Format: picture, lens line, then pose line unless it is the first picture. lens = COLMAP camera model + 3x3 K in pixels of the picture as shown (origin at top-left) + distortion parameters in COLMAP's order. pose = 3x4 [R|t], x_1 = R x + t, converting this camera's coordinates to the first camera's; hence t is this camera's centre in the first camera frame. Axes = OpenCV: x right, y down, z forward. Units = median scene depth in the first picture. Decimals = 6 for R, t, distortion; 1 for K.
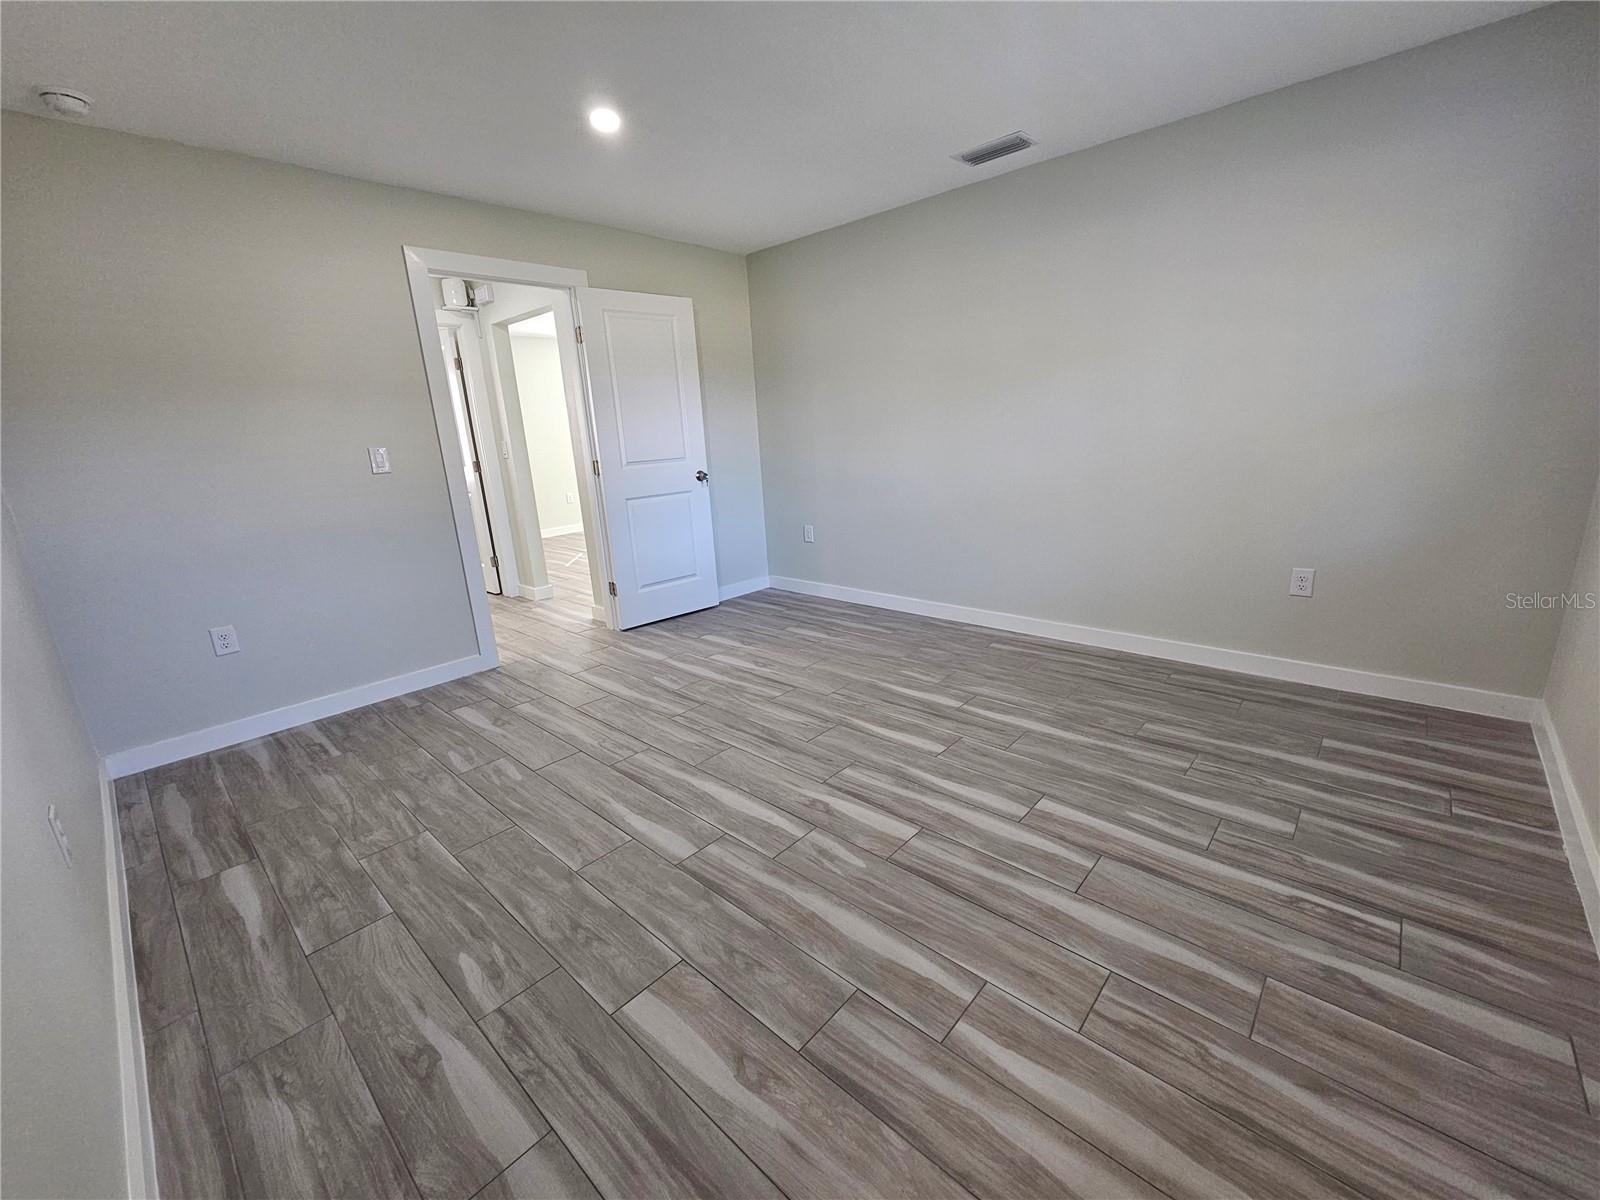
lens RADIAL K [[654.3, 0, 801.5], [0, 654.3, 601.4], [0, 0, 1]] dist [-0.003051, 0.000353]
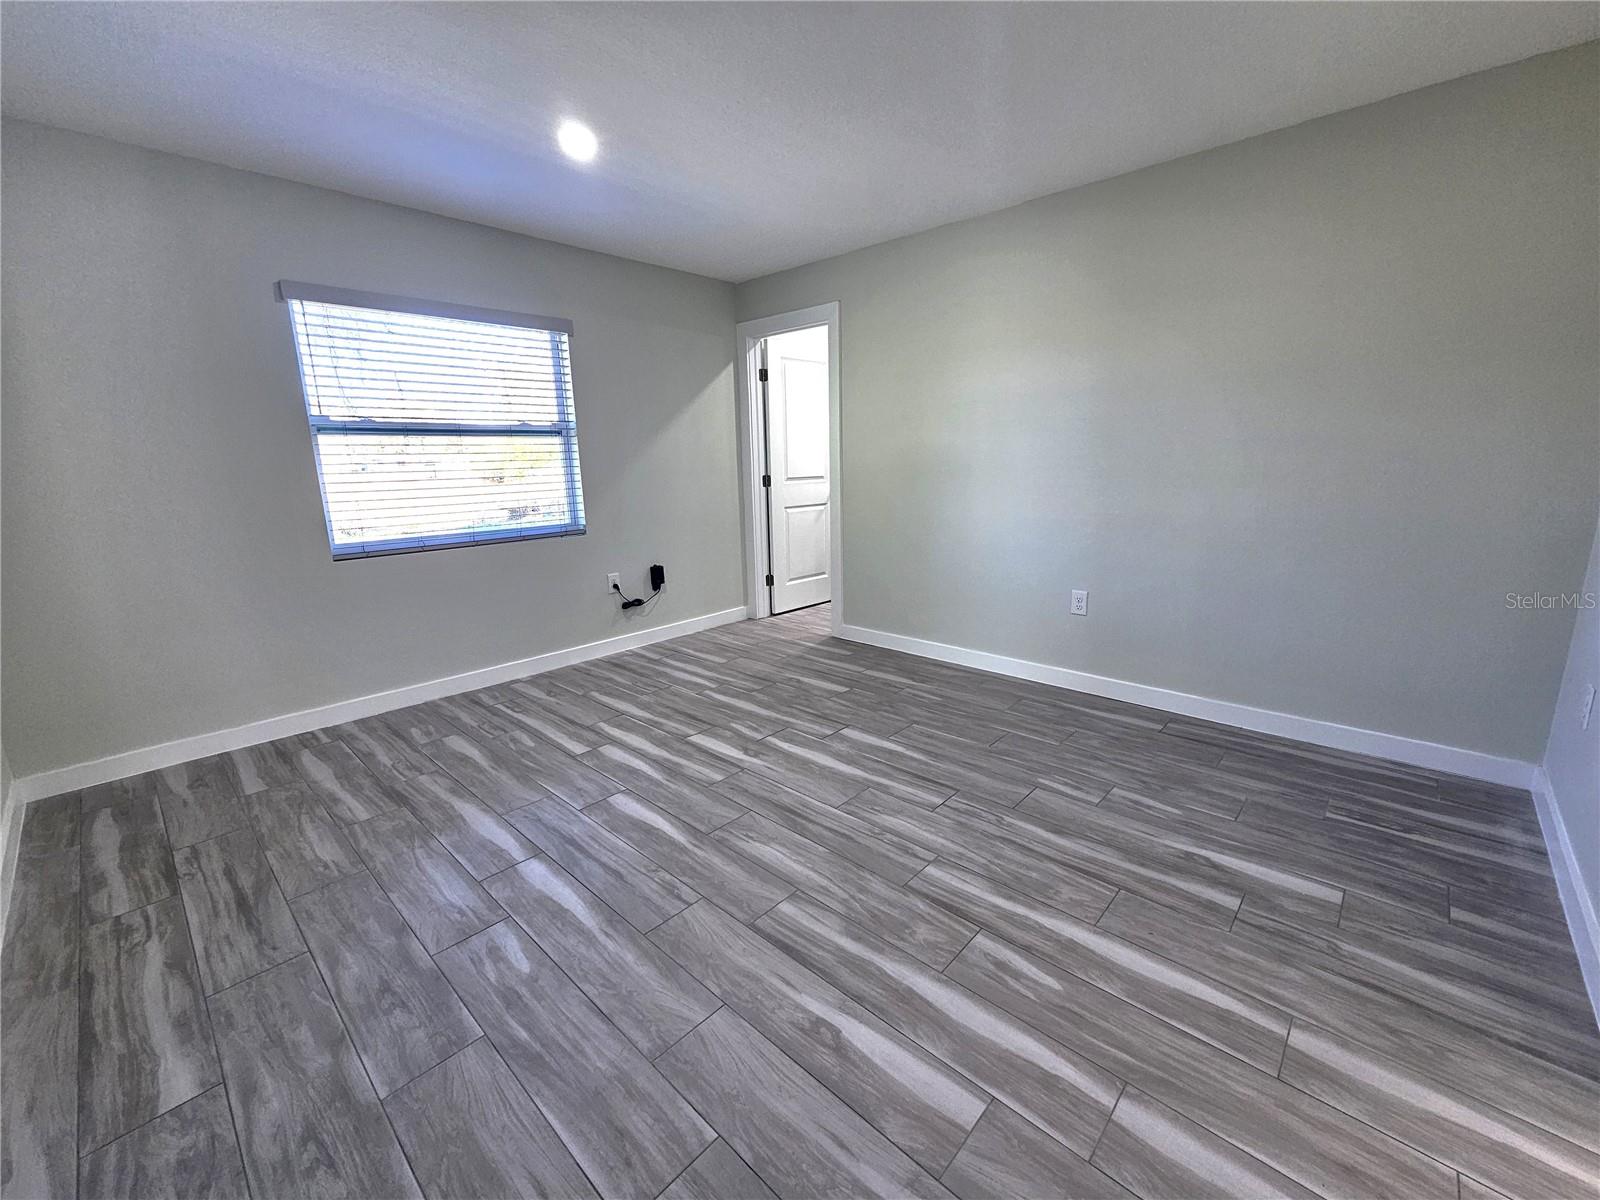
lens RADIAL K [[654.3, 0, 802.0], [0, 654.3, 596.2], [0, 0, 1]] dist [-0.003051, 0.000353]
pose [[-0.997483, 0.066400, 0.024864, -0.107575], [0.070429, 0.887451, 0.455490, -0.466410], [0.008179, 0.456095, -0.889894, 1.766307]]
